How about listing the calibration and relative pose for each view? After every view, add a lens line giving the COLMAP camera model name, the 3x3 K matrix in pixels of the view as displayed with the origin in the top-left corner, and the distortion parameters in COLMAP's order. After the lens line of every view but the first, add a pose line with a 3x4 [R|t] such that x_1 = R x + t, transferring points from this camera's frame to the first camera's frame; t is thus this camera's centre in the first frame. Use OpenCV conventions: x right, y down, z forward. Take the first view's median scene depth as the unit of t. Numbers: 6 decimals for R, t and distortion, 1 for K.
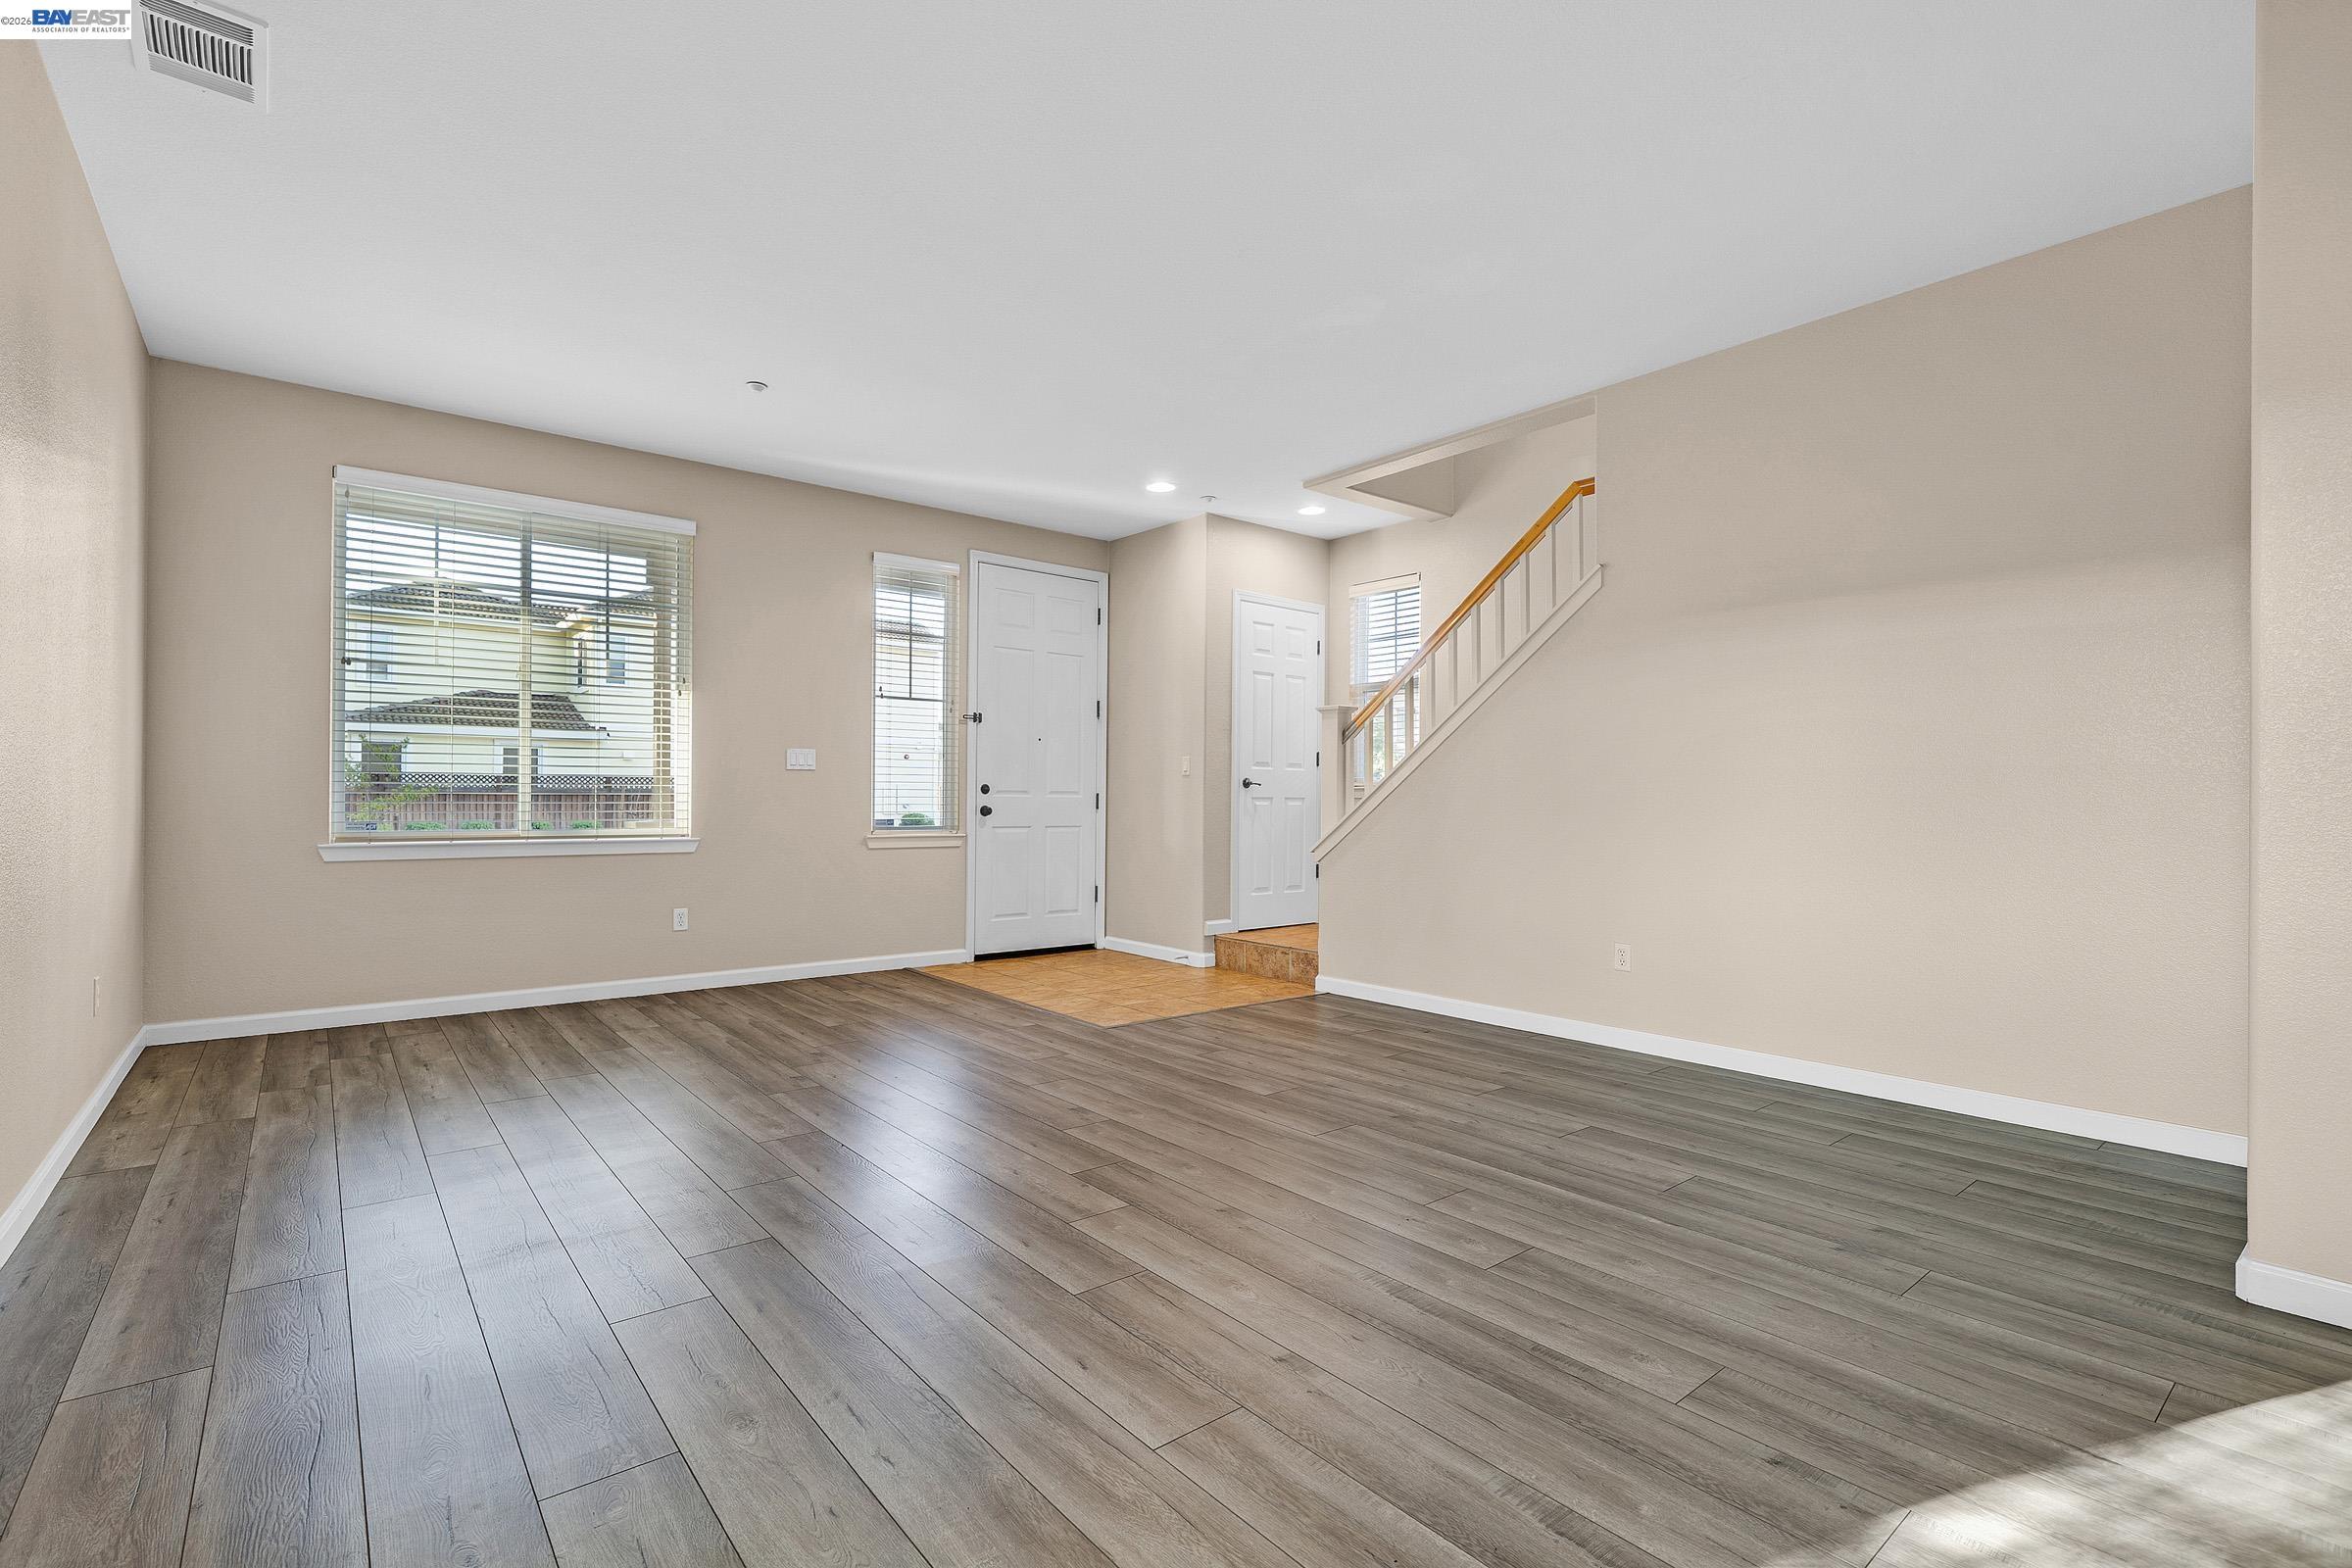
lens RADIAL K [[1061.3, 0, 1182.2], [0, 1061.3, 796.0], [0, 0, 1]] dist [0.003720, 0.001053]
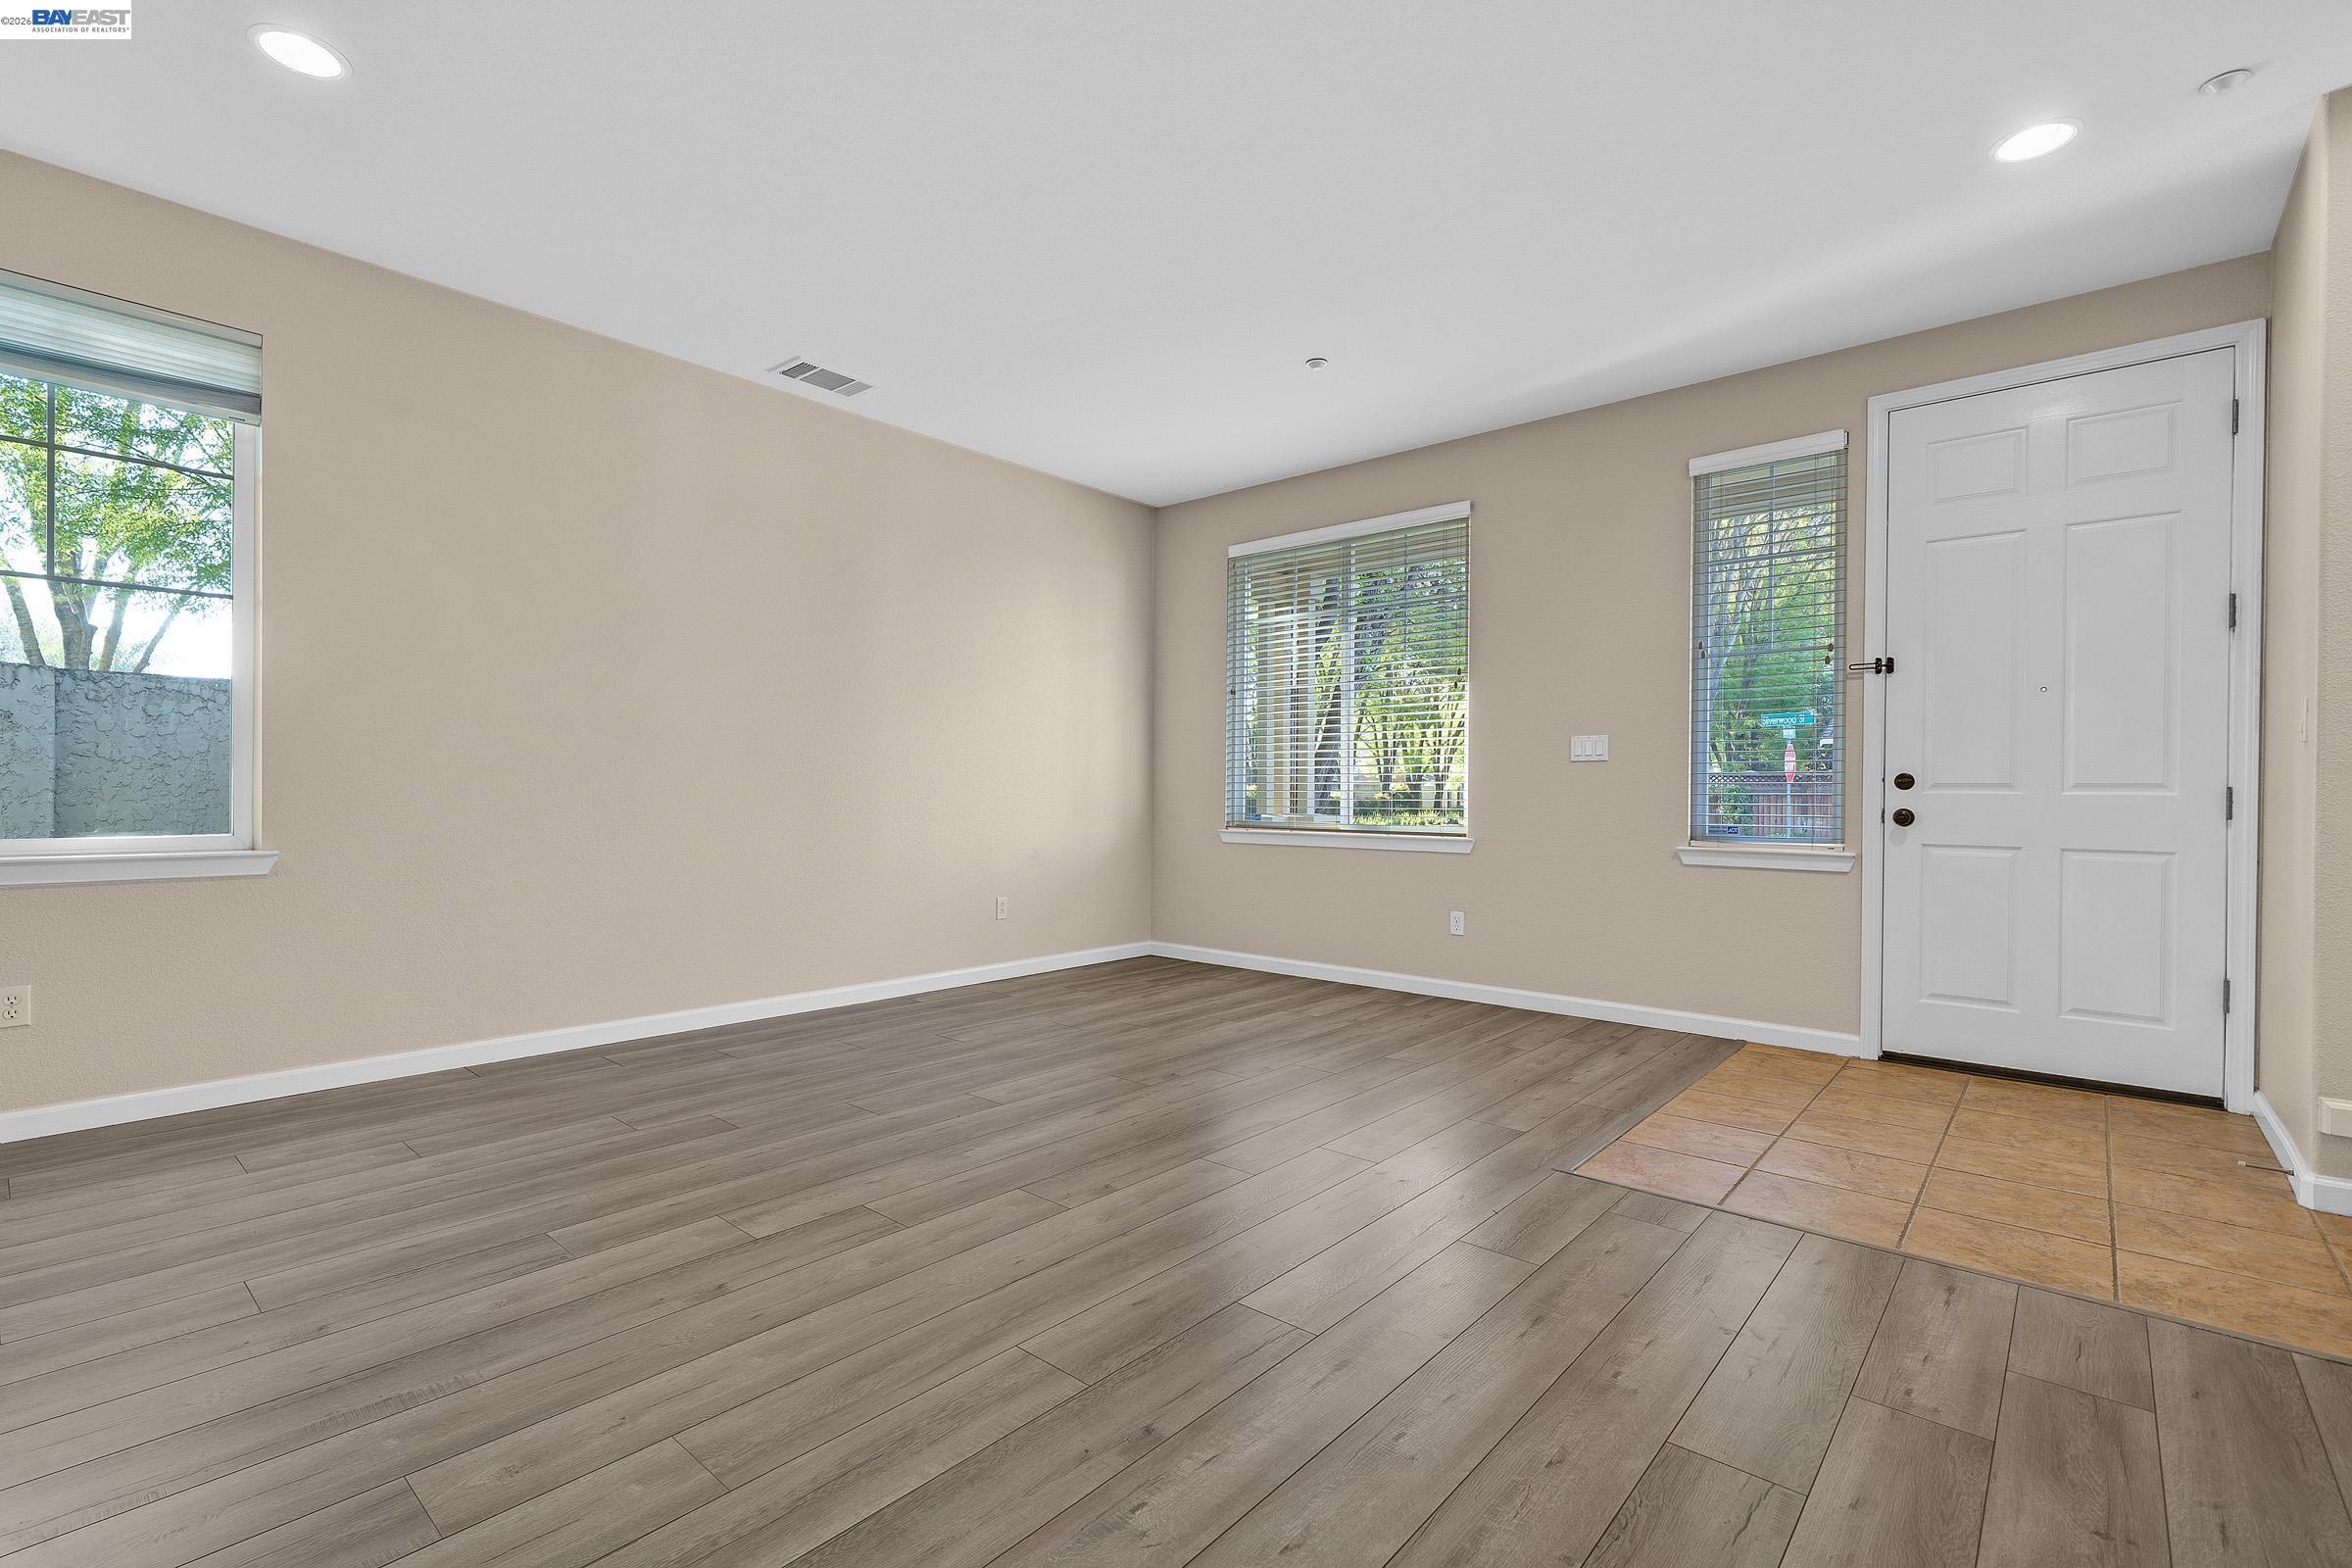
lens RADIAL K [[1061.3, 0, 1134.4], [0, 1061.3, 817.5], [0, 0, 1]] dist [0.003720, 0.001053]
pose [[0.137810, 0.020141, -0.990254, 0.613037], [-0.000810, 0.999795, 0.020222, 0.002856], [0.990458, -0.001984, 0.137798, 0.821179]]
